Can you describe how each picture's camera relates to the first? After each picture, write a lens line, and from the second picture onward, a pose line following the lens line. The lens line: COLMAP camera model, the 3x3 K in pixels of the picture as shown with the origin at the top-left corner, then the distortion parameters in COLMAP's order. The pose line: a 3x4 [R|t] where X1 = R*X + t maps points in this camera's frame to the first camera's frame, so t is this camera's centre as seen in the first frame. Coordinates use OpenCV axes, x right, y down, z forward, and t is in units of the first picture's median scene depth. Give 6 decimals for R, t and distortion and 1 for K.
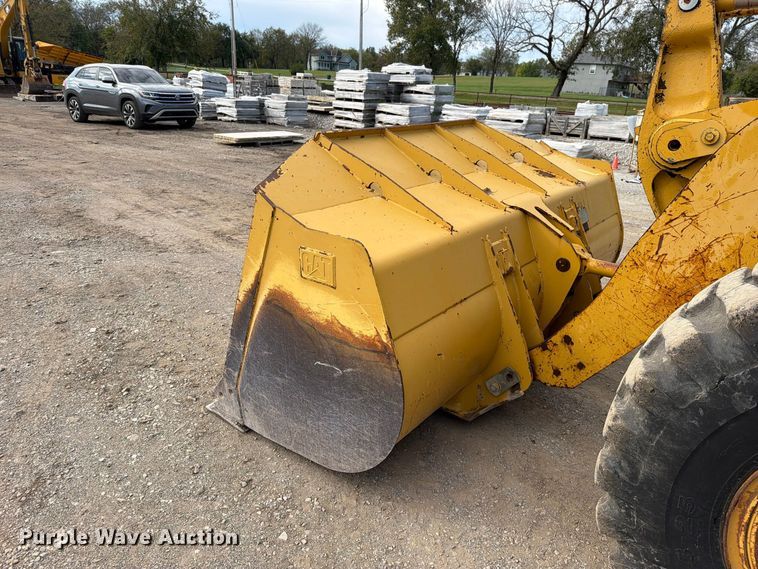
lens RADIAL K [[535.6, 0, 384.7], [0, 535.6, 285.1], [0, 0, 1]] dist [0.027407, -0.033909]
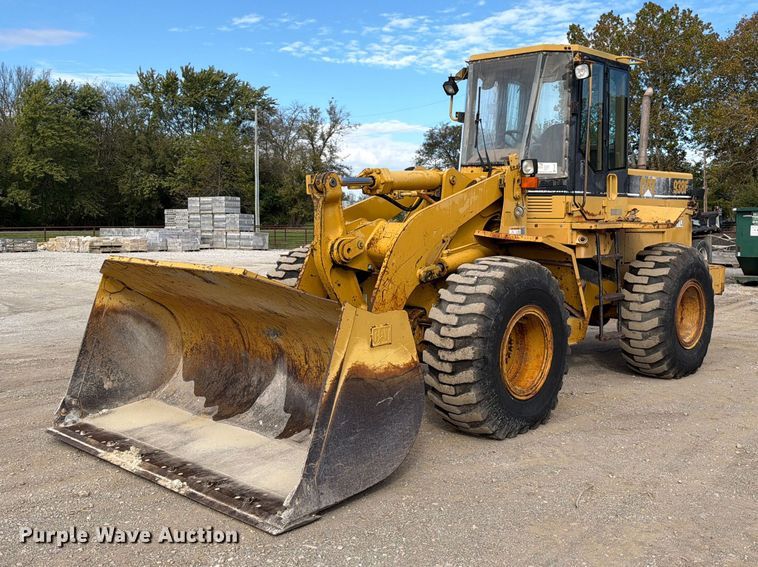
lens RADIAL K [[779.2, 0, 399.6], [0, 779.2, 282.2], [0, 0, 1]] dist [0.060933, -0.010947]
pose [[0.070522, -0.128773, 0.989163, -0.109510], [0.356295, 0.929470, 0.095600, -0.017575], [-0.931708, 0.345692, 0.111430, 0.028033]]
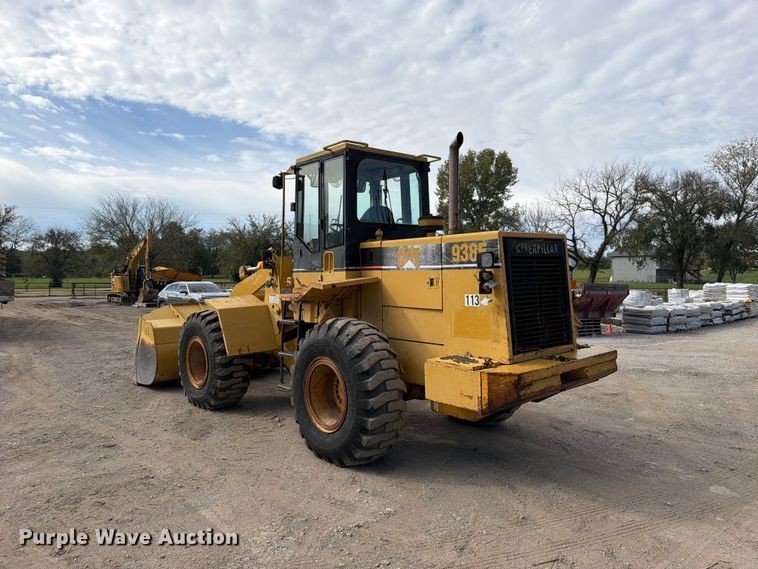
lens RADIAL K [[535.6, 0, 384.7], [0, 535.6, 285.1], [0, 0, 1]] dist [0.027407, -0.033909]
pose [[0.986407, -0.046682, -0.157552, 0.113768], [-0.011050, 0.937785, -0.347040, 0.051143], [0.163951, 0.344064, 0.924522, -0.131567]]
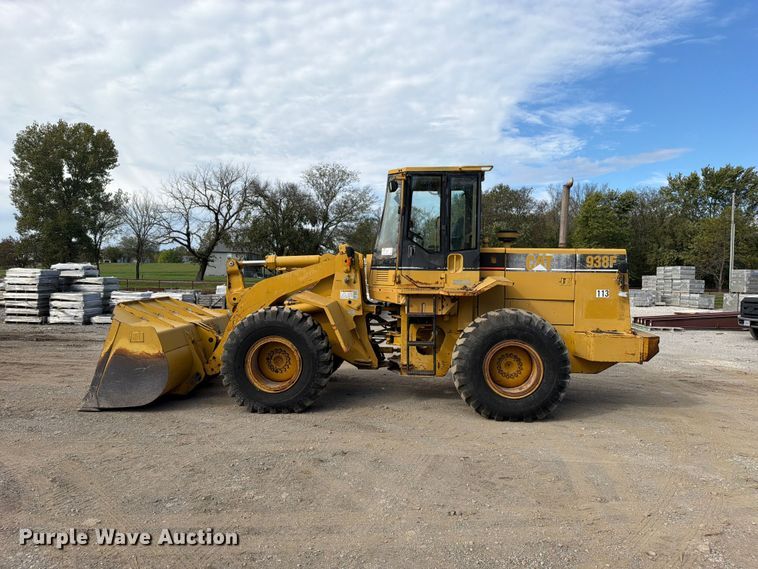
lens RADIAL K [[535.6, 0, 384.7], [0, 535.6, 285.1], [0, 0, 1]] dist [0.027407, -0.033909]
pose [[0.811620, -0.043726, 0.582547, -0.037527], [0.227528, 0.942112, -0.246283, 0.039016], [-0.538056, 0.332434, 0.774586, -0.119715]]
